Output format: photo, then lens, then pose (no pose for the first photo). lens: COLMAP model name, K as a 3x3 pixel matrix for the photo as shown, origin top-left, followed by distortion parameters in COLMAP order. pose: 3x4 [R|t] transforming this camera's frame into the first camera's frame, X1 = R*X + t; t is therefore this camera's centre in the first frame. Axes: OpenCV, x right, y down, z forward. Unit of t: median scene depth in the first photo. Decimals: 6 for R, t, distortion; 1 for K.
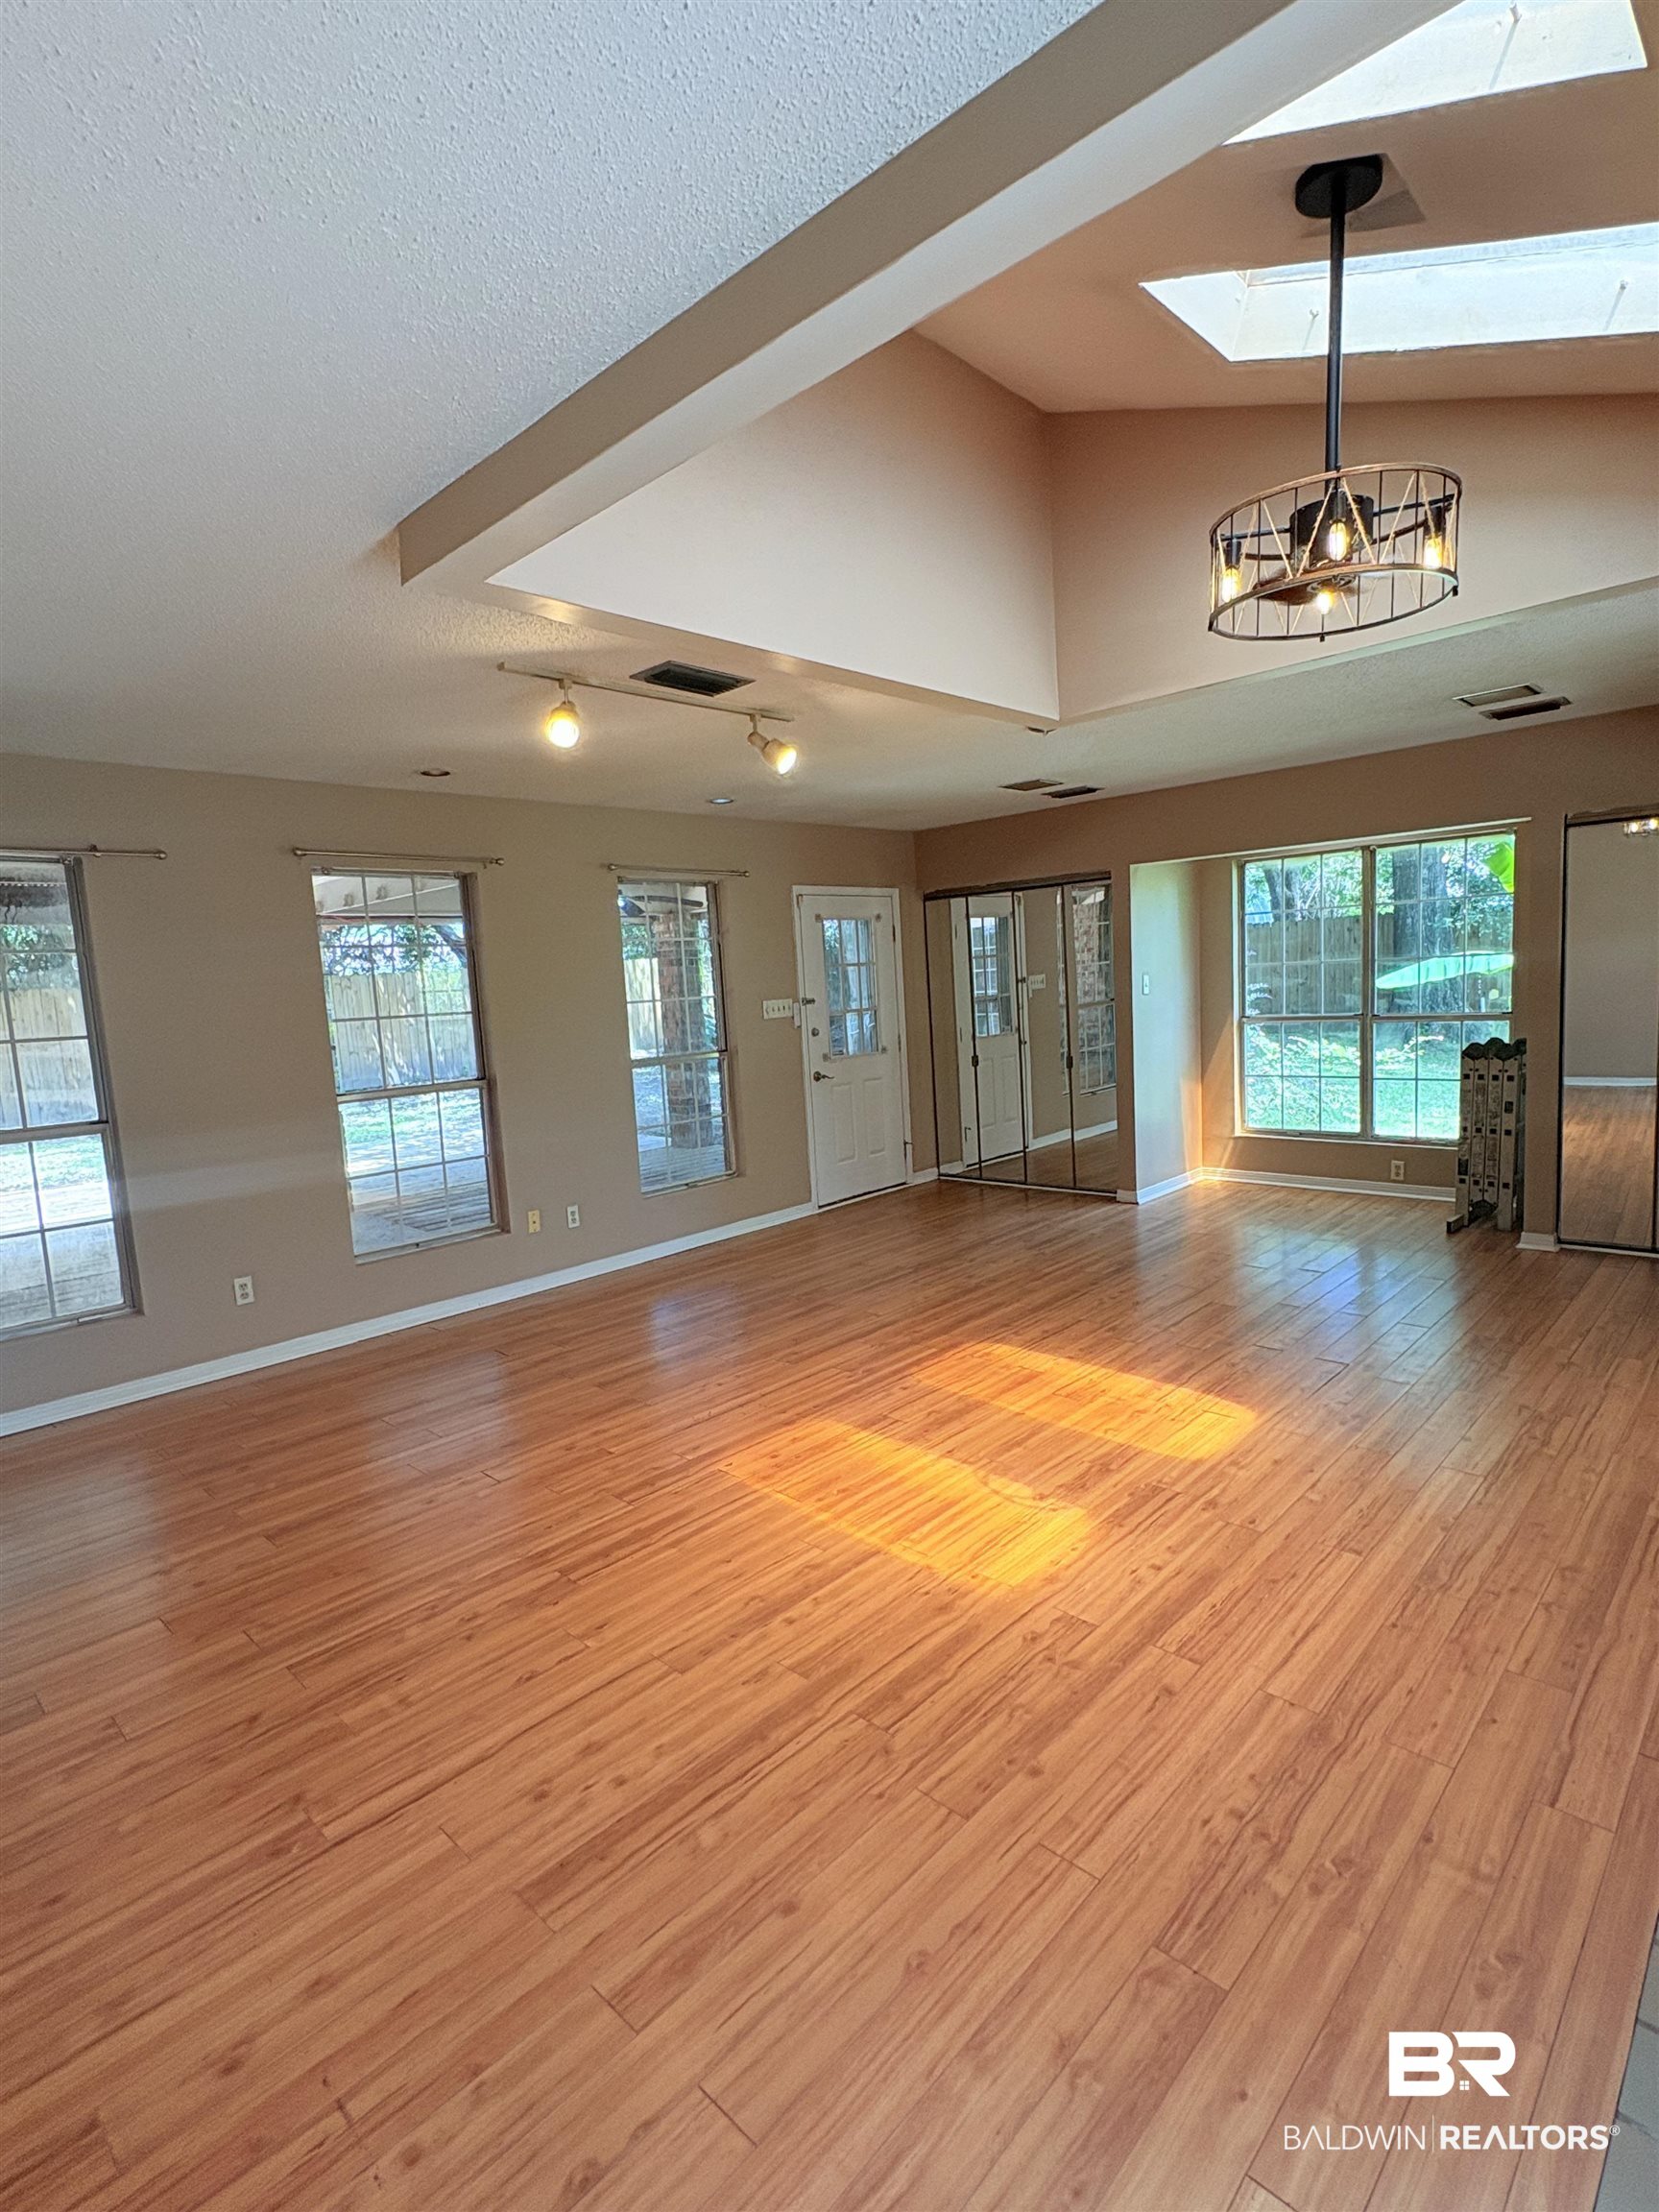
lens RADIAL K [[1082.8, 0, 838.3], [0, 1082.8, 1117.4], [0, 0, 1]] dist [-0.001605, -0.003001]
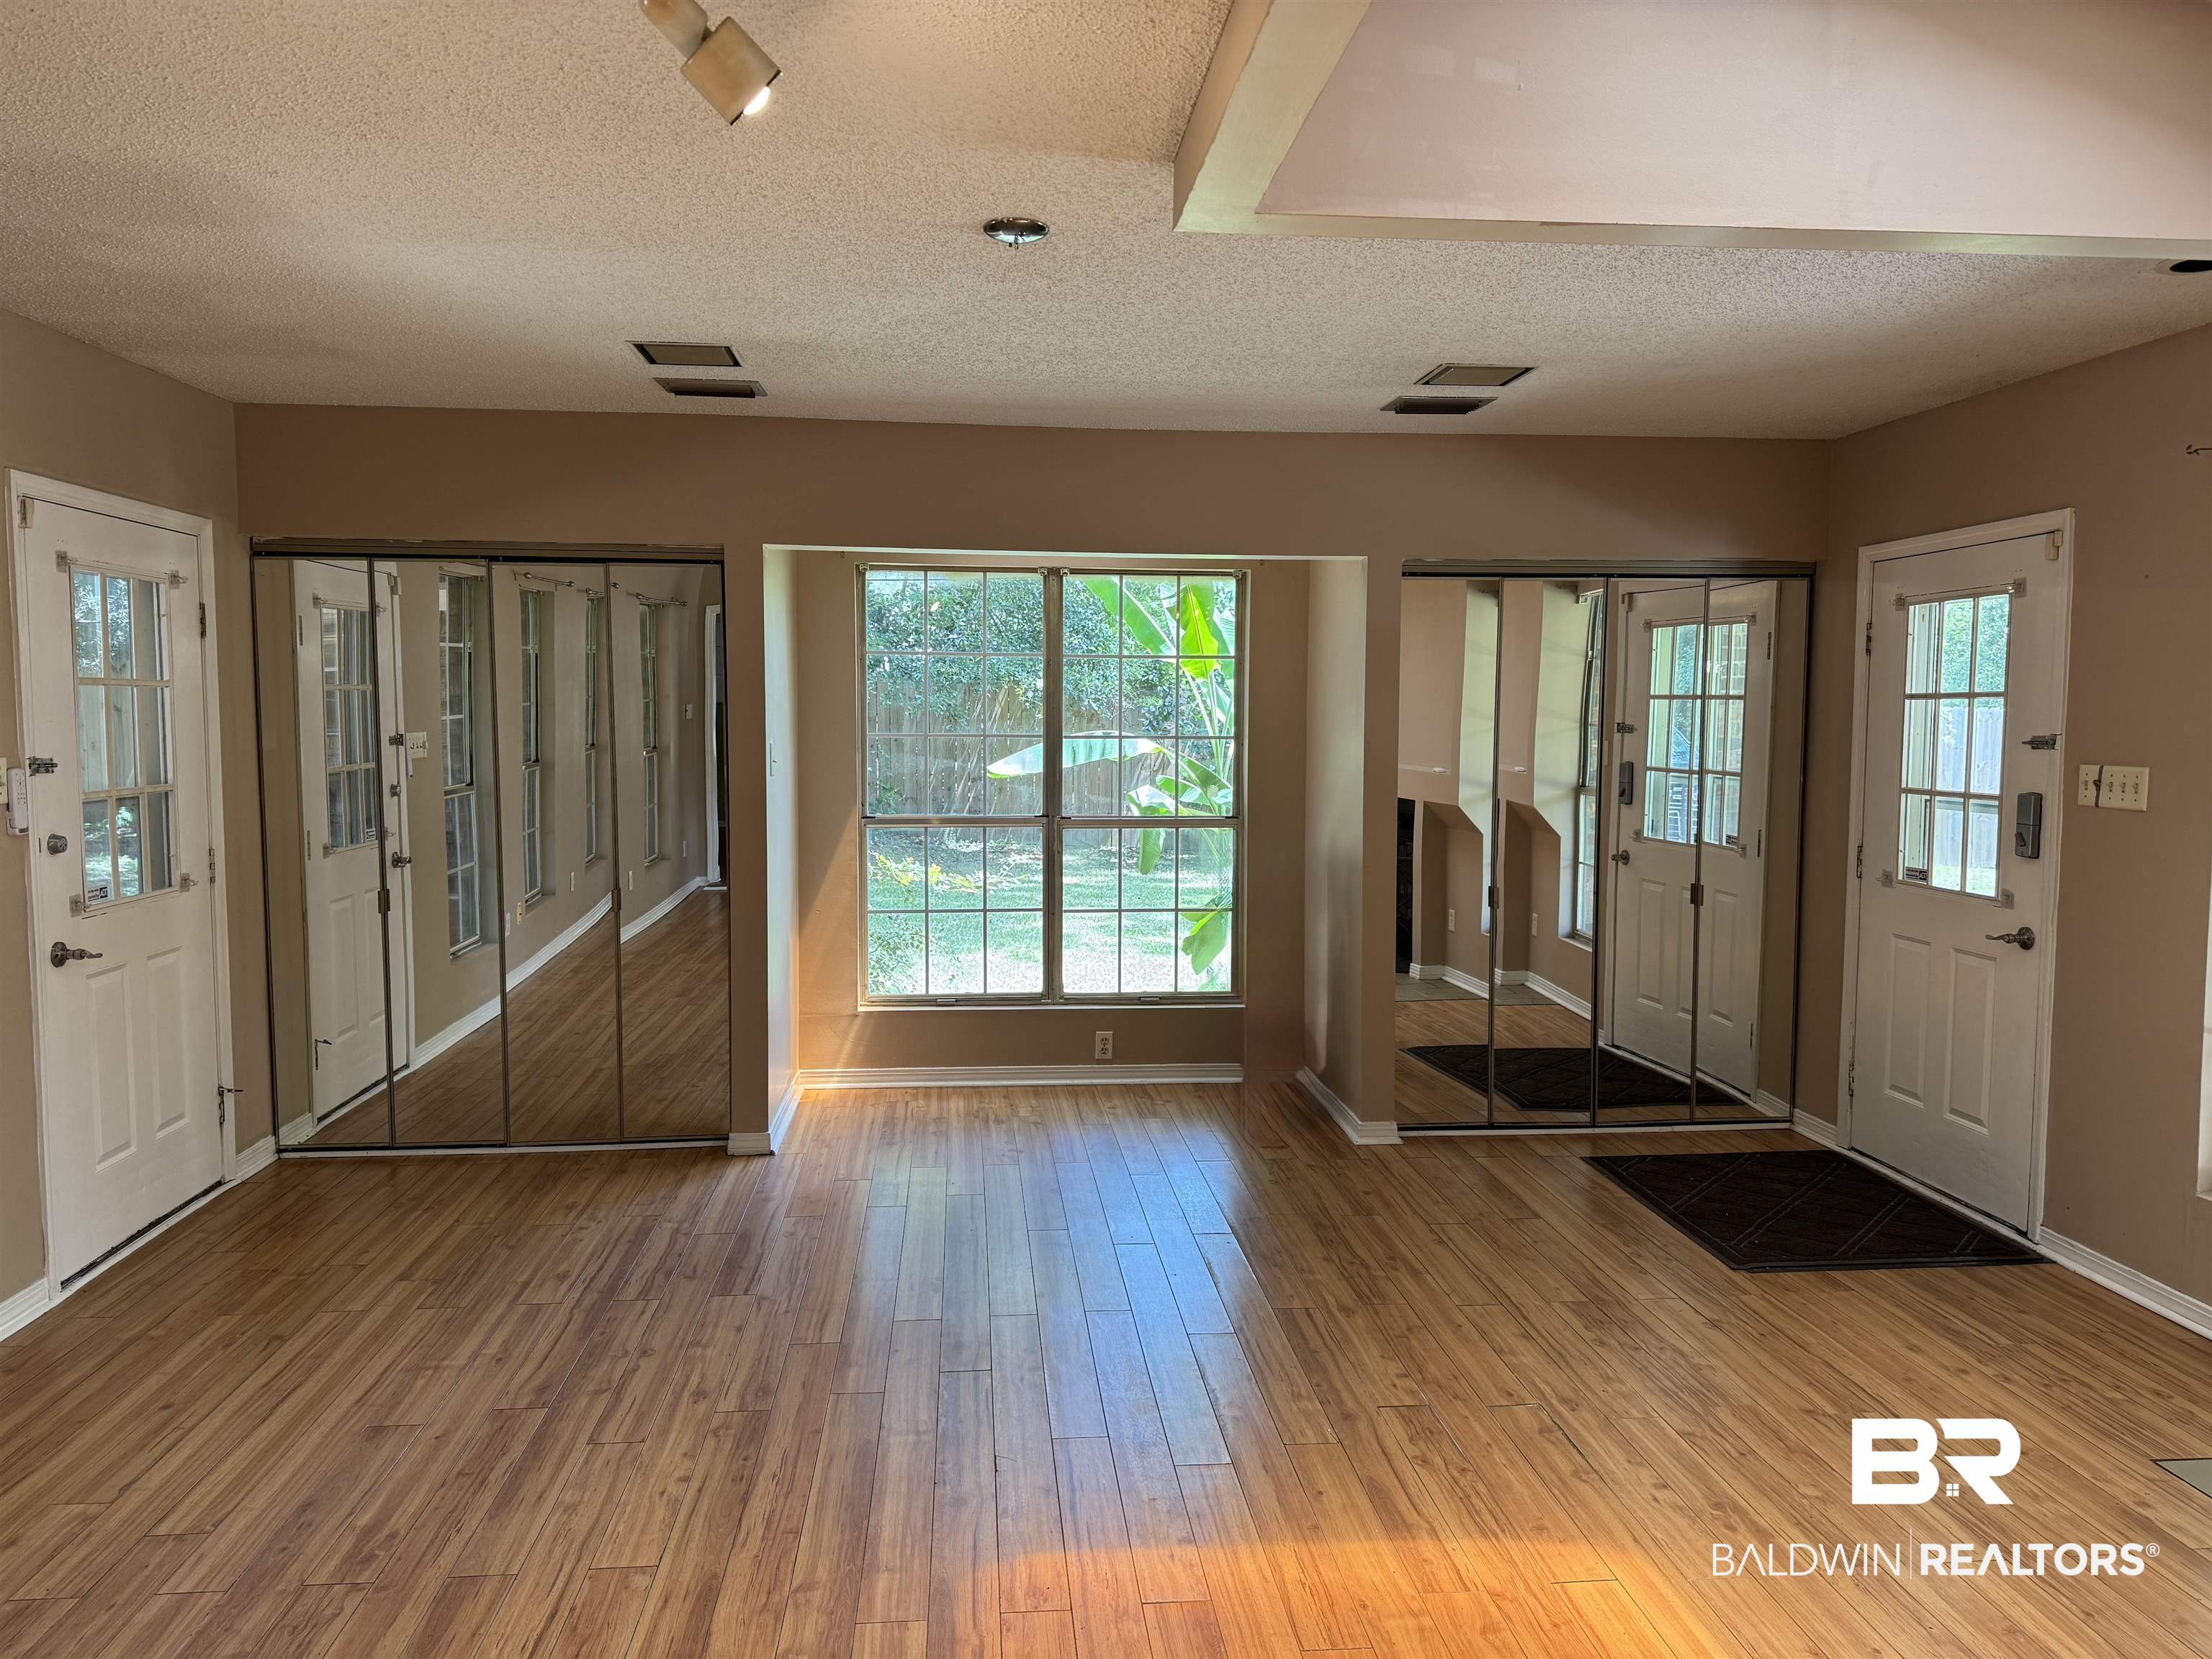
lens RADIAL K [[1546.9, 0, 1100.7], [0, 1546.9, 810.5], [0, 0, 1]] dist [0.046865, -0.057493]
pose [[0.659432, 0.011208, 0.751681, -0.230756], [0.053718, 0.996630, -0.061985, -0.040220], [-0.749843, 0.081254, 0.656608, 0.386636]]
